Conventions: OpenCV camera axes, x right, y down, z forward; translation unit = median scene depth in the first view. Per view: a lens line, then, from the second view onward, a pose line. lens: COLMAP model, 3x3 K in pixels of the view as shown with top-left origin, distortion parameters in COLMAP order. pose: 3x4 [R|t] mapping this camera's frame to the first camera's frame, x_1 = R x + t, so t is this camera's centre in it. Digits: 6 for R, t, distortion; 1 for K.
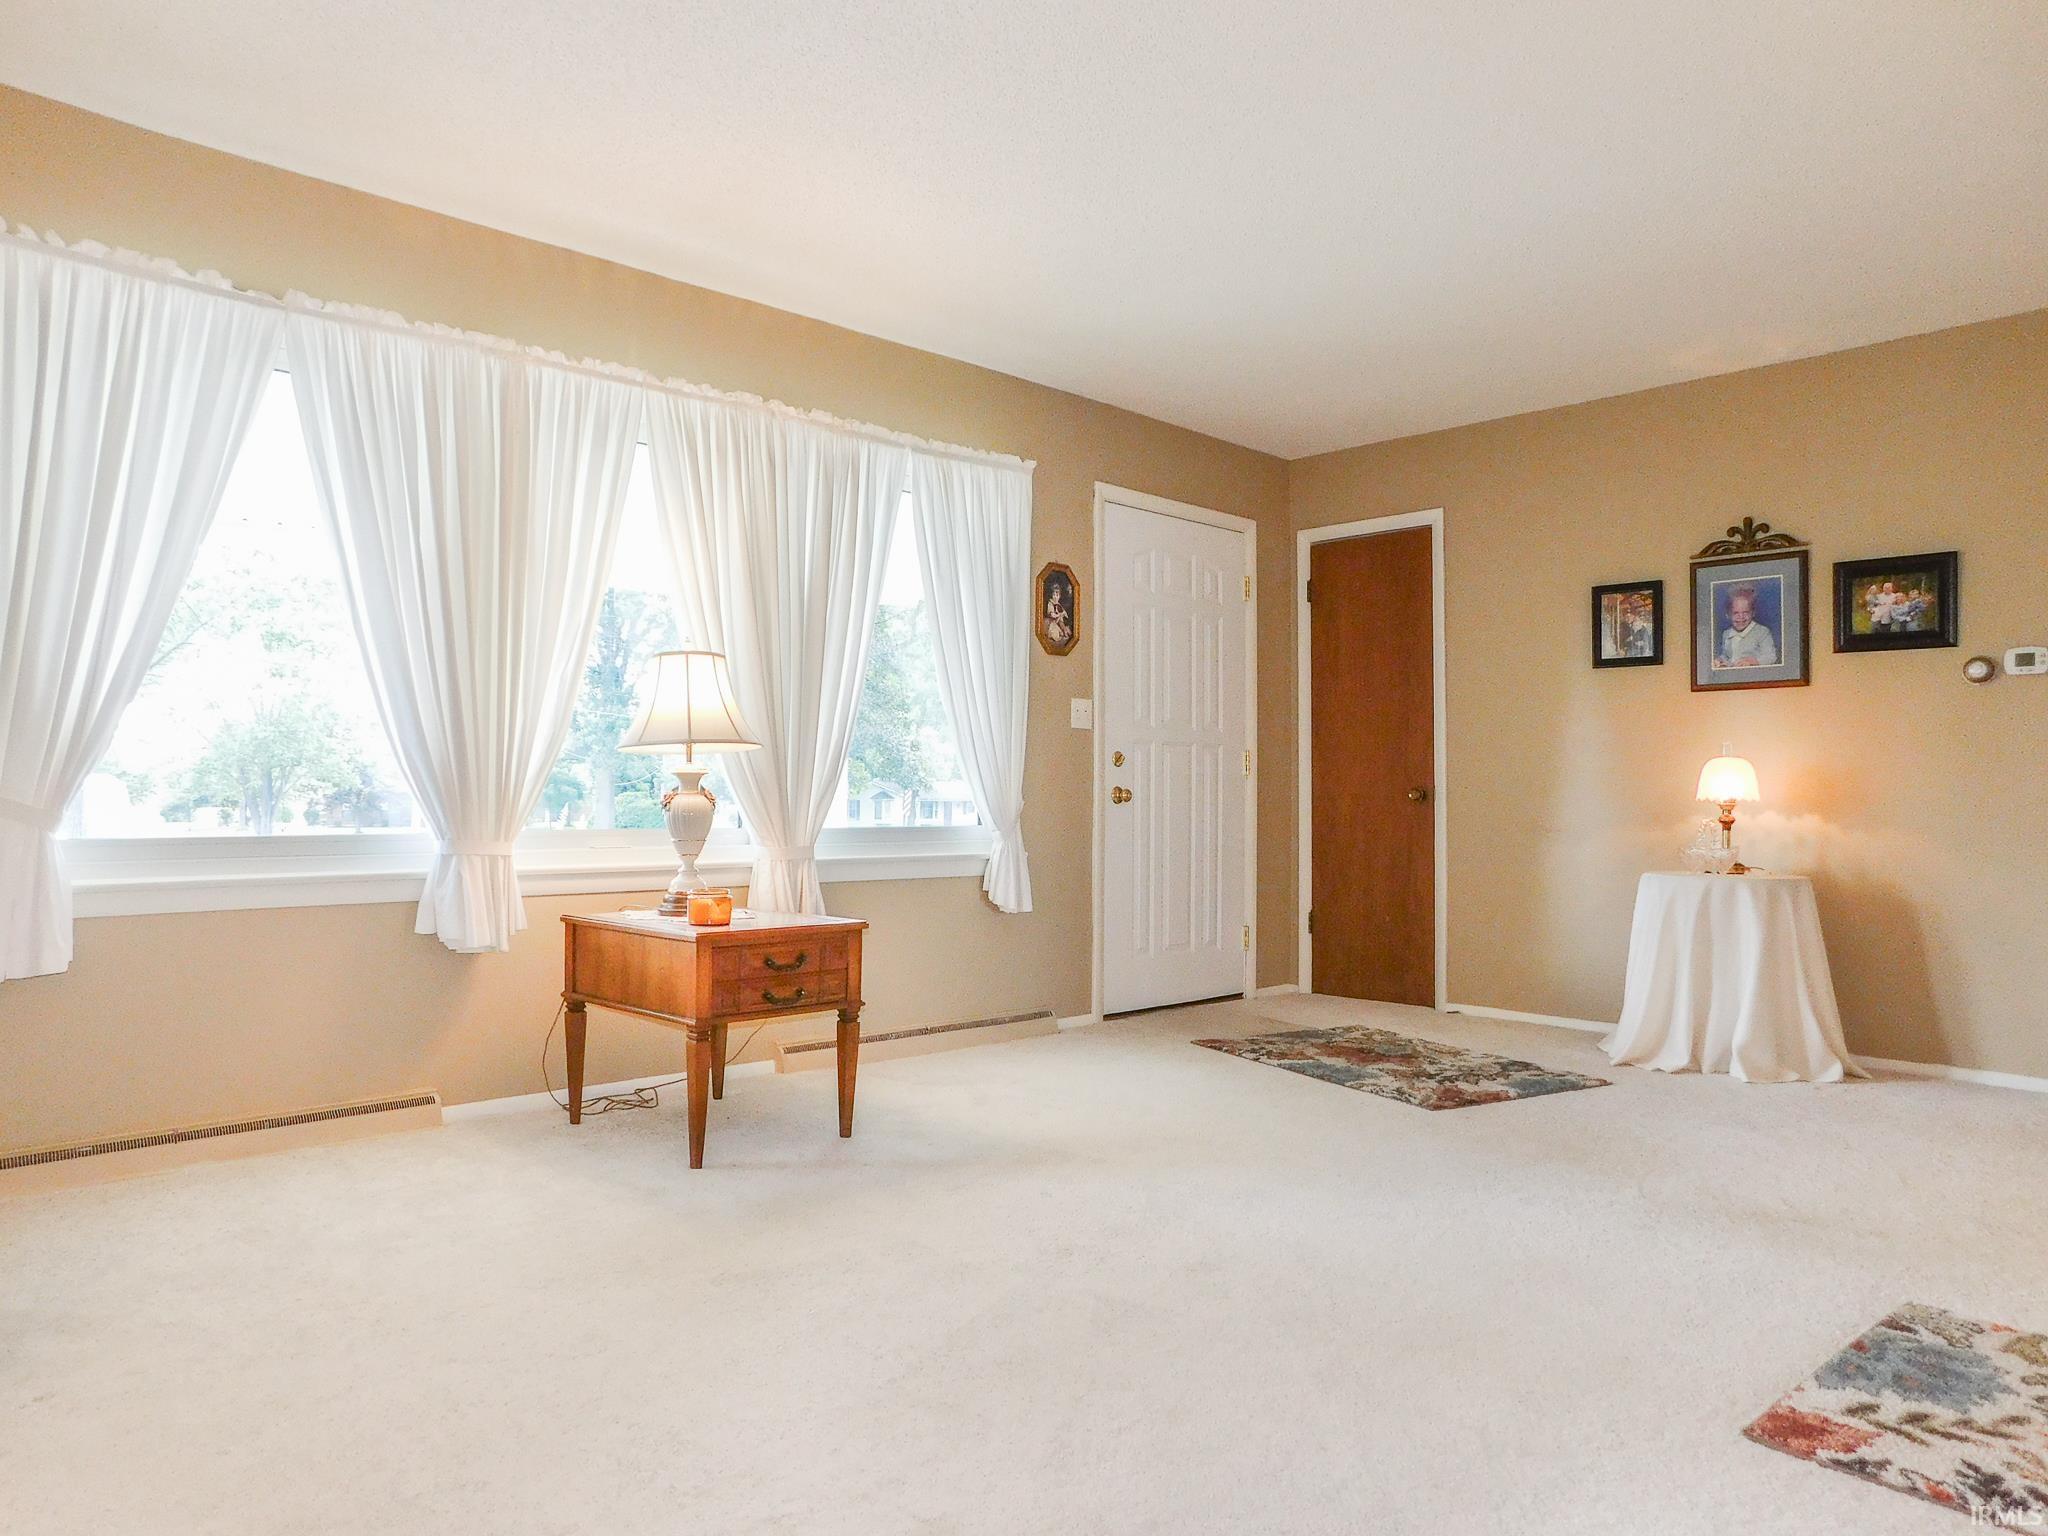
lens RADIAL K [[1386.0, 0, 989.6], [0, 1386.0, 784.5], [0, 0, 1]] dist [-0.060160, 0.059395]
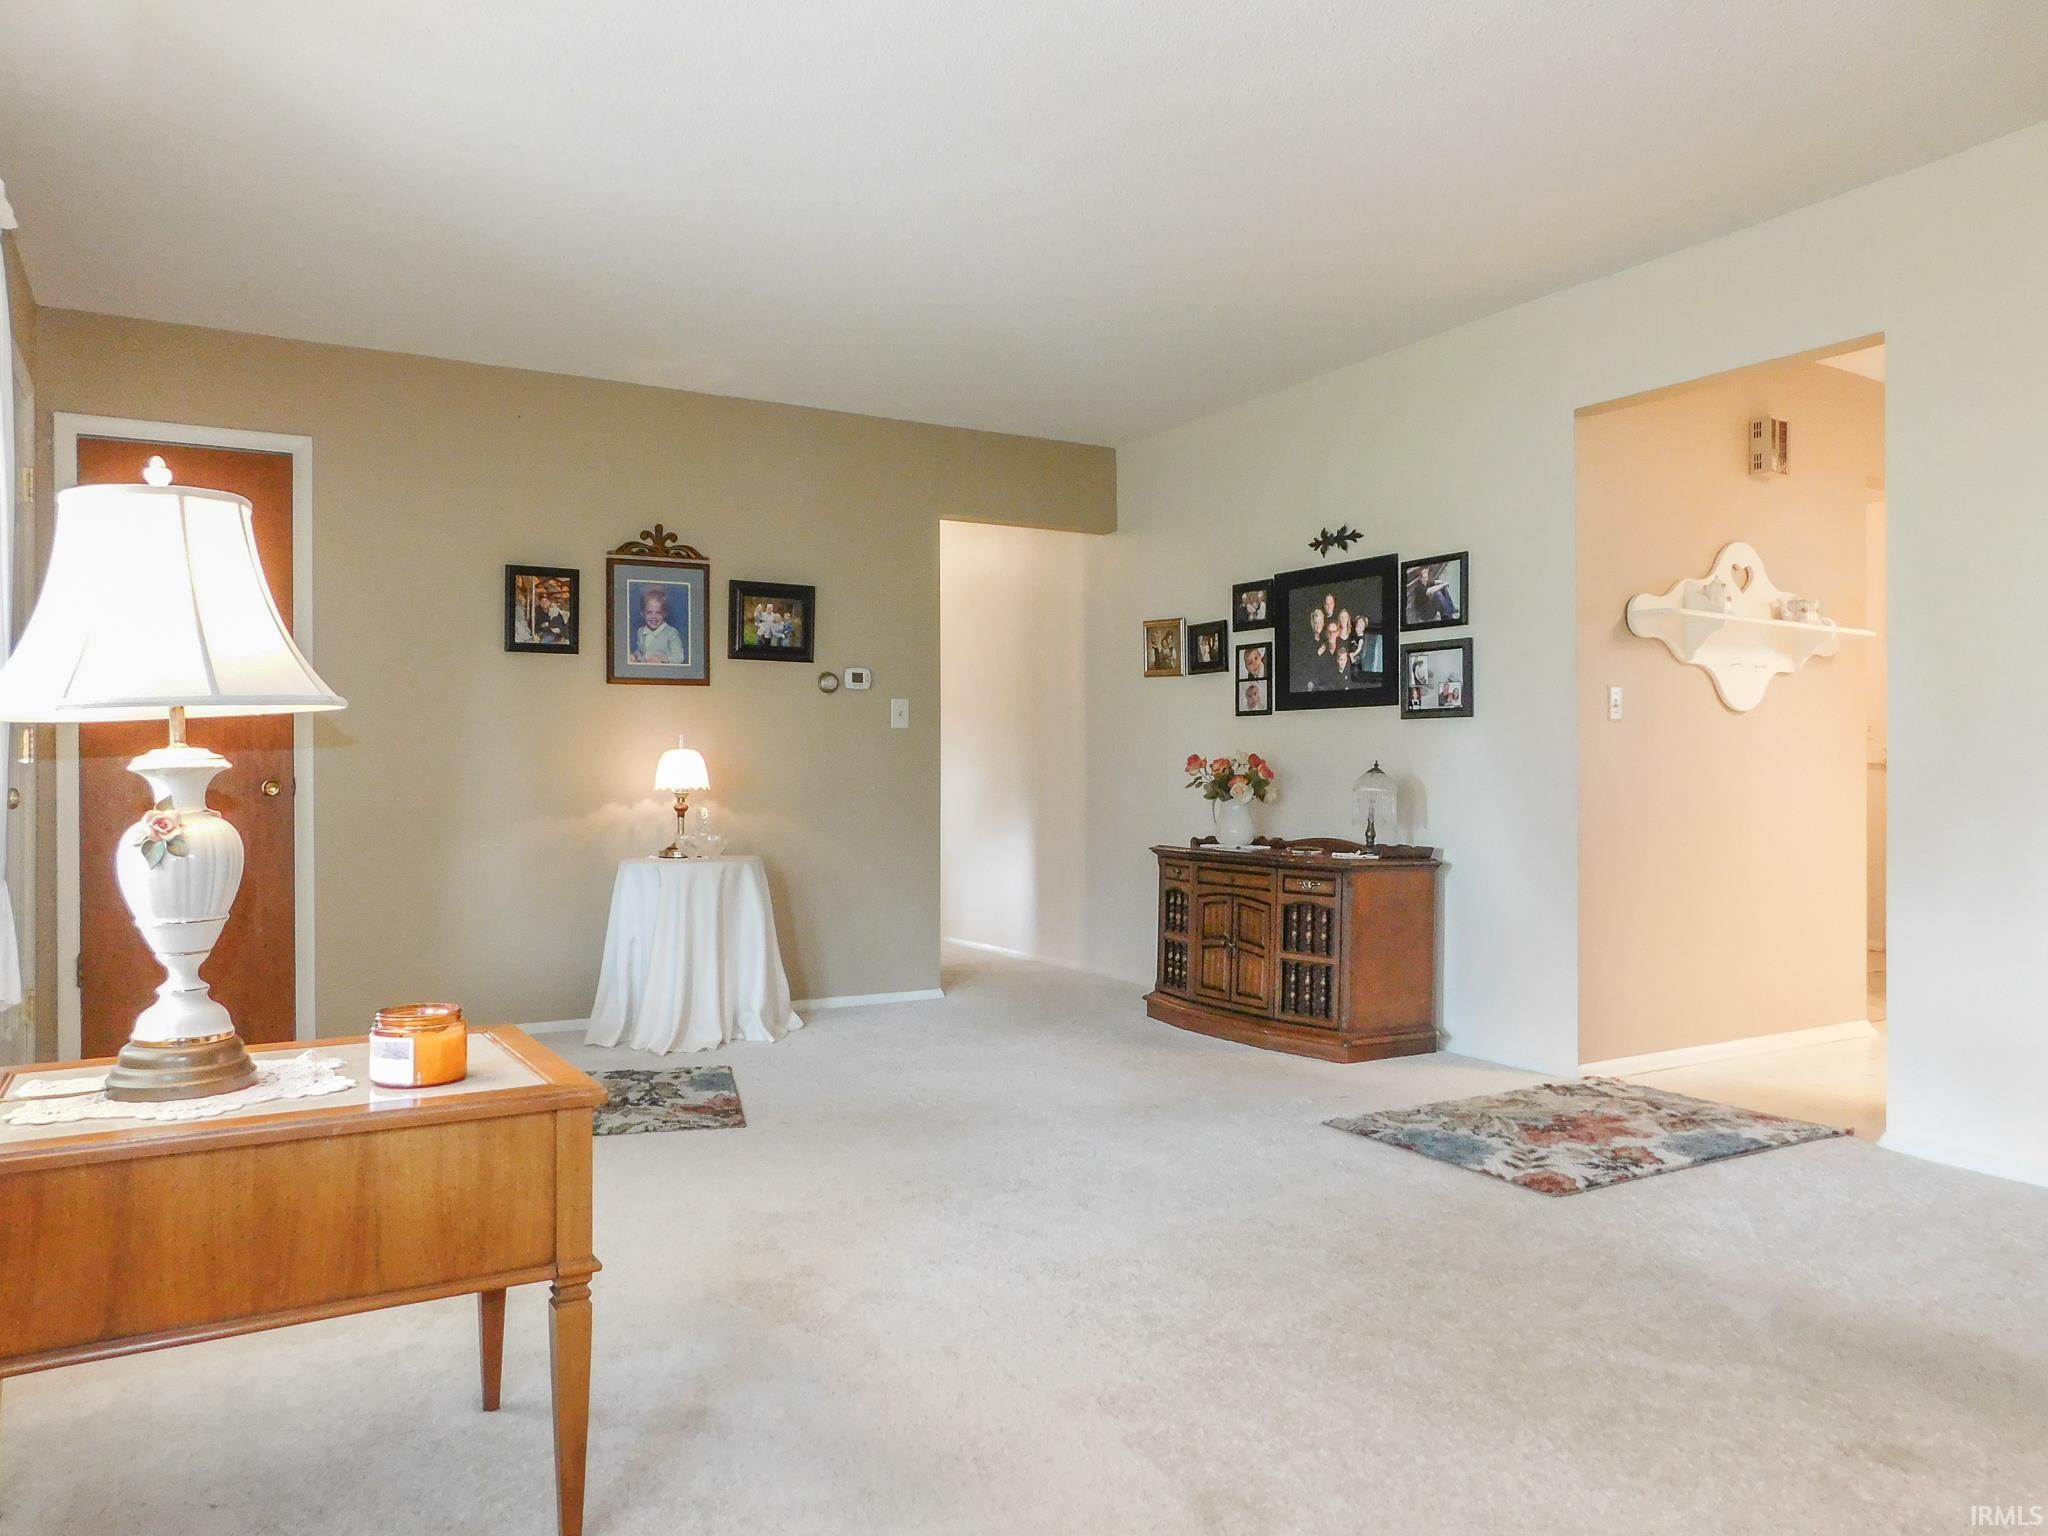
lens RADIAL K [[1386.0, 0, 989.6], [0, 1386.0, 784.5], [0, 0, 1]] dist [-0.060160, 0.059395]
pose [[0.237539, -0.013511, 0.971284, -0.441787], [0.000598, 0.999905, 0.013763, -0.006504], [-0.971378, -0.002688, 0.237524, 0.497399]]
